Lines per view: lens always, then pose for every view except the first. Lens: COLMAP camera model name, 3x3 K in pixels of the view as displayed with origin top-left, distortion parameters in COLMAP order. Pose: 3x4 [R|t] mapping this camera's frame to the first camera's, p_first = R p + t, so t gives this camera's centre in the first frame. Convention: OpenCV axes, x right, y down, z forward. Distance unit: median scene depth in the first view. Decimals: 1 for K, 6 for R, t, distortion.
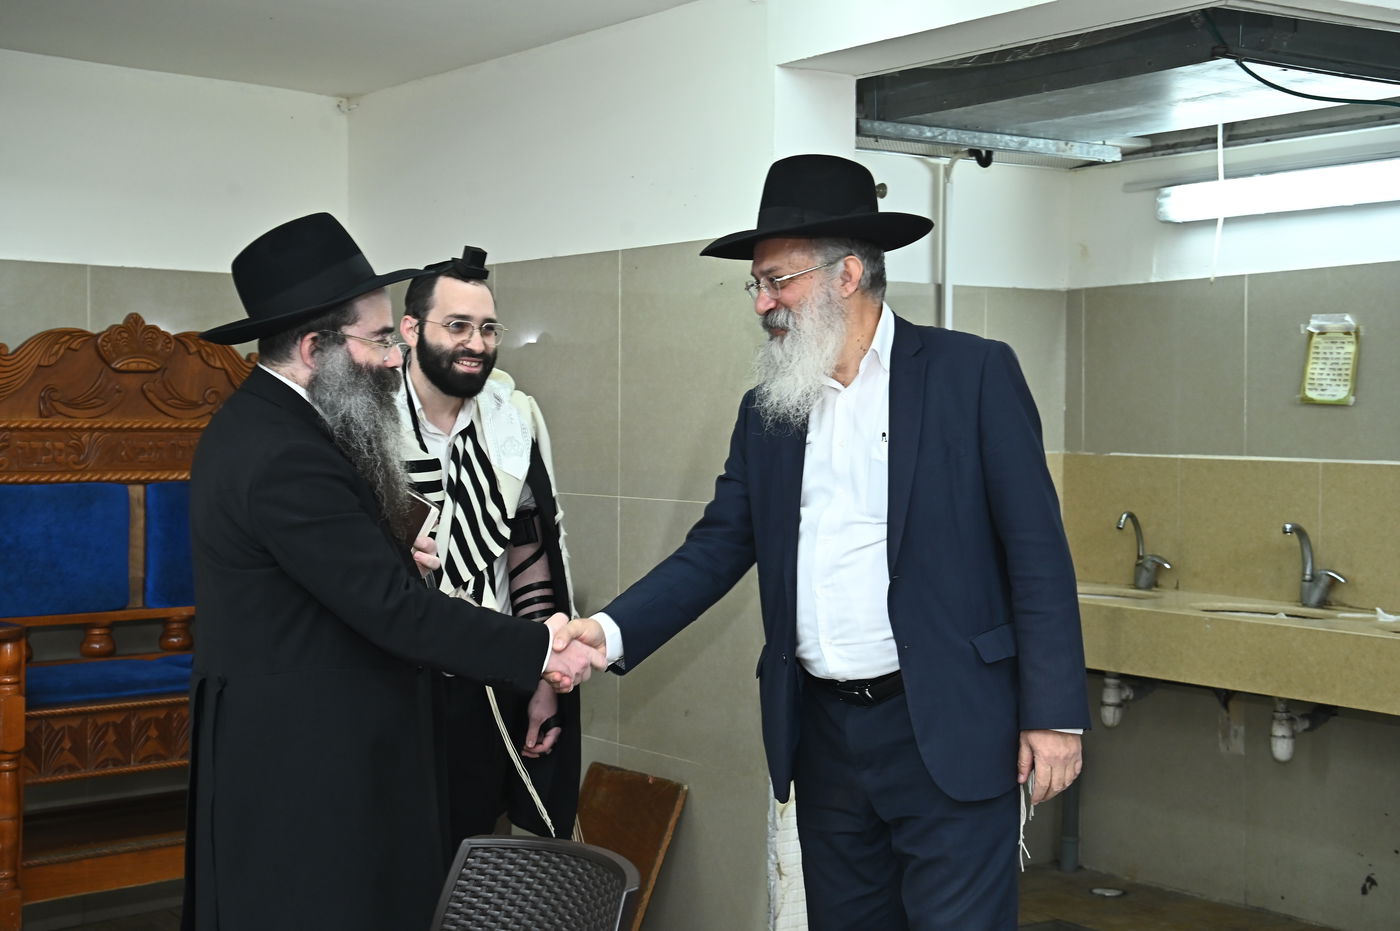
lens RADIAL K [[2041.5, 0, 699.9], [0, 2041.5, 465.7], [0, 0, 1]] dist [0.013231, 0.000000]
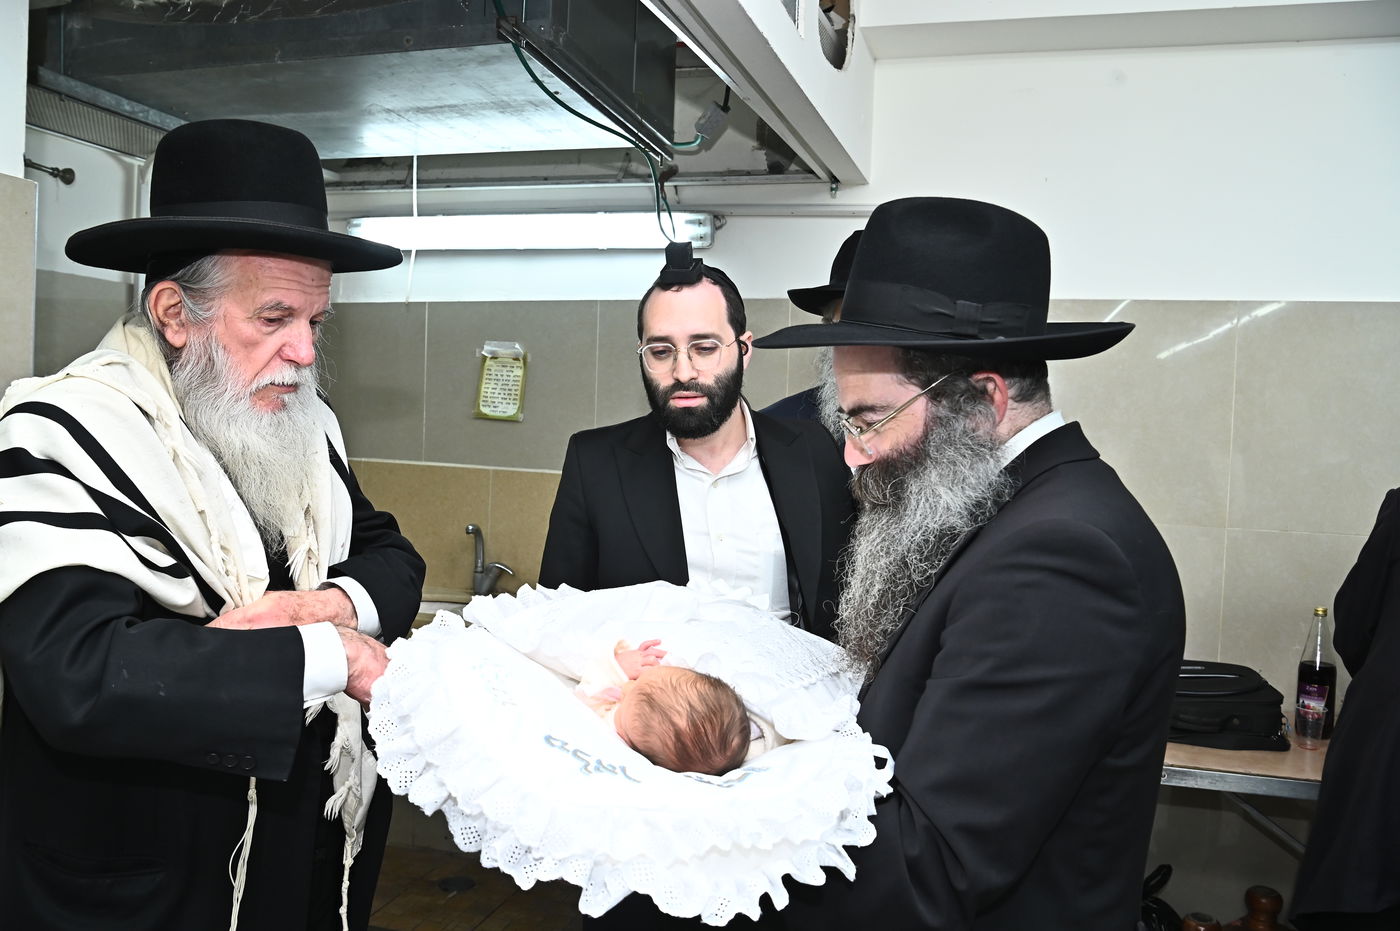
lens RADIAL K [[1164.6, 0, 700.1], [0, 1164.6, 466.9], [0, 0, 1]] dist [-0.013423, 0.001482]
pose [[0.831690, 0.011913, 0.555112, 0.036071], [-0.026144, 0.999501, 0.017720, -0.017765], [-0.554624, -0.029250, 0.831587, 0.386678]]
